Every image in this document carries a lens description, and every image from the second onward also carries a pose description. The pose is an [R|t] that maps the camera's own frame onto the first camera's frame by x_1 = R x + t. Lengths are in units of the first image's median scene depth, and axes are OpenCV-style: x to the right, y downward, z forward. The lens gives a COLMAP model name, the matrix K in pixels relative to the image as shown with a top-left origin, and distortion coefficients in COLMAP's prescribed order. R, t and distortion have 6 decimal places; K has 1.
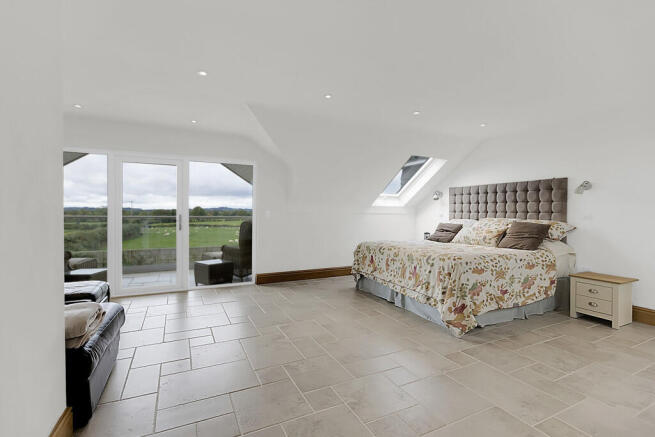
lens RADIAL K [[296.0, 0, 330.1], [0, 296.0, 216.2], [0, 0, 1]] dist [0.011141, 0.000869]
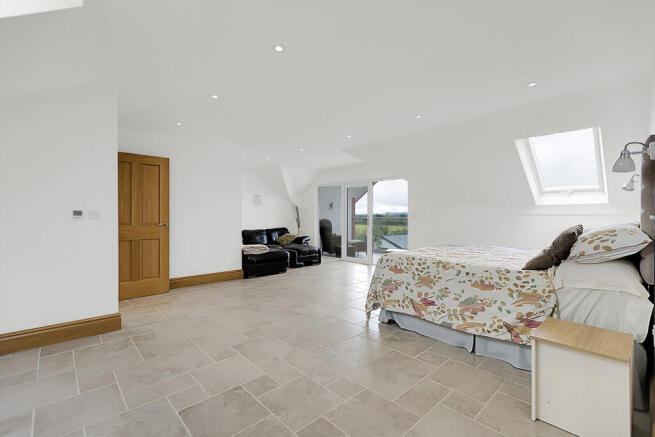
lens RADIAL K [[296.0, 0, 329.8], [0, 296.0, 217.6], [0, 0, 1]] dist [0.011141, 0.000869]
pose [[0.272856, -0.006748, -0.962031, 1.316531], [-0.002192, 0.999968, -0.007636, 0.010689], [0.962052, 0.004193, 0.272833, 0.463147]]
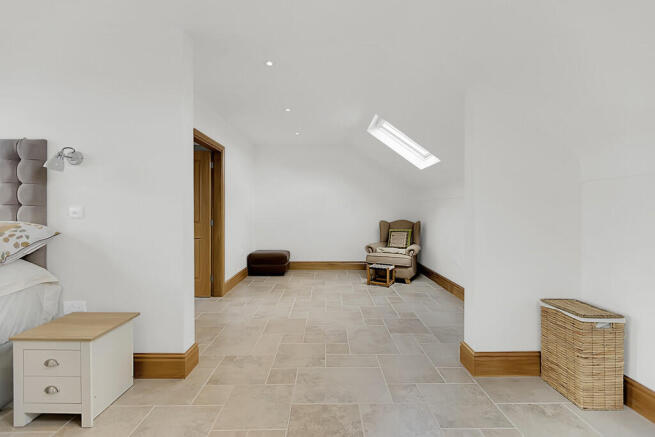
lens RADIAL K [[296.0, 0, 326.1], [0, 296.0, 213.6], [0, 0, 1]] dist [0.011141, 0.000869]
pose [[0.454897, -0.014831, 0.890420, 0.556635], [0.010964, 0.999879, 0.011052, 0.002422], [-0.890476, 0.004735, 0.455005, 0.317116]]
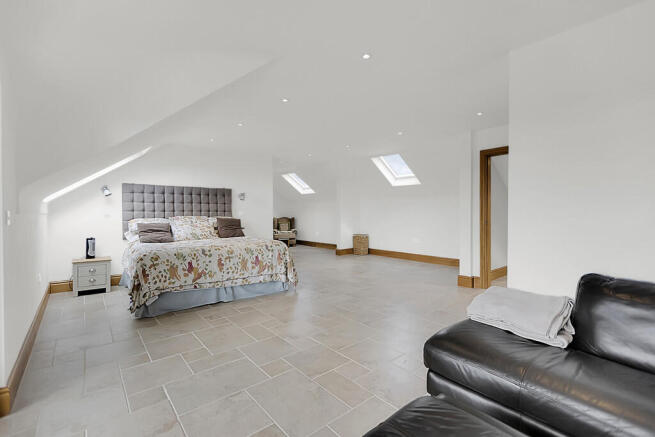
lens RADIAL K [[296.0, 0, 323.4], [0, 296.0, 217.2], [0, 0, 1]] dist [0.011141, 0.000869]
pose [[-0.201707, -0.024819, 0.979131, -0.840553], [0.012789, 0.999527, 0.027971, -0.018120], [-0.979362, 0.018164, -0.201295, 0.860475]]
